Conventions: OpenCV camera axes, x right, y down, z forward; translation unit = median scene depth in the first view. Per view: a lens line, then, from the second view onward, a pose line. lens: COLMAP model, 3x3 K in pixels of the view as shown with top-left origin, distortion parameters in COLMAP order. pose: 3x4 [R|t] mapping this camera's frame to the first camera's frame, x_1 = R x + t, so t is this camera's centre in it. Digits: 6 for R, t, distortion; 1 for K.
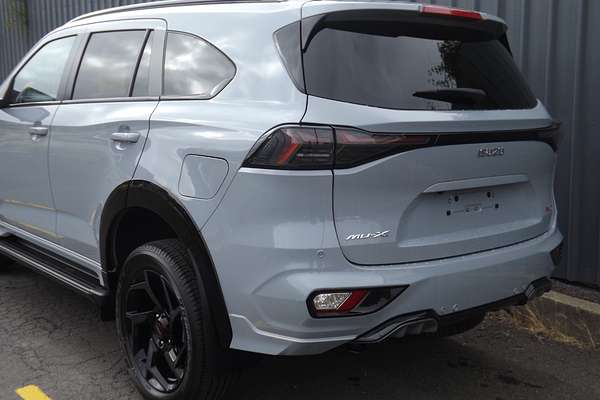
lens RADIAL K [[720.1, 0, 304.1], [0, 720.1, 194.2], [0, 0, 1]] dist [0.055600, 0.000000]
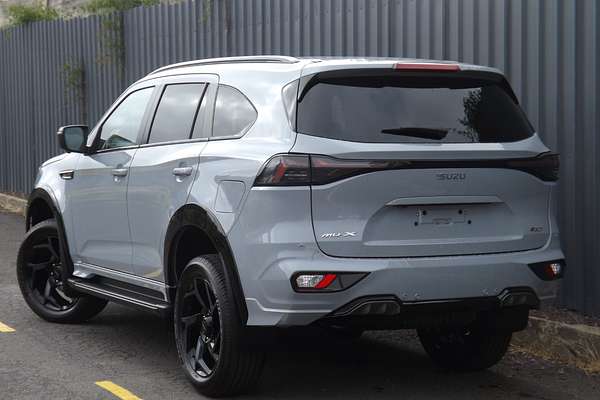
lens RADIAL K [[1314.4, 0, 299.0], [0, 1314.4, 203.3], [0, 0, 1]] dist [0.098779, 0.000000]
pose [[0.972995, -0.006677, -0.230728, 0.502190], [-0.015154, 0.995577, -0.092717, 0.195998], [0.230326, 0.093709, 0.968591, -1.216102]]
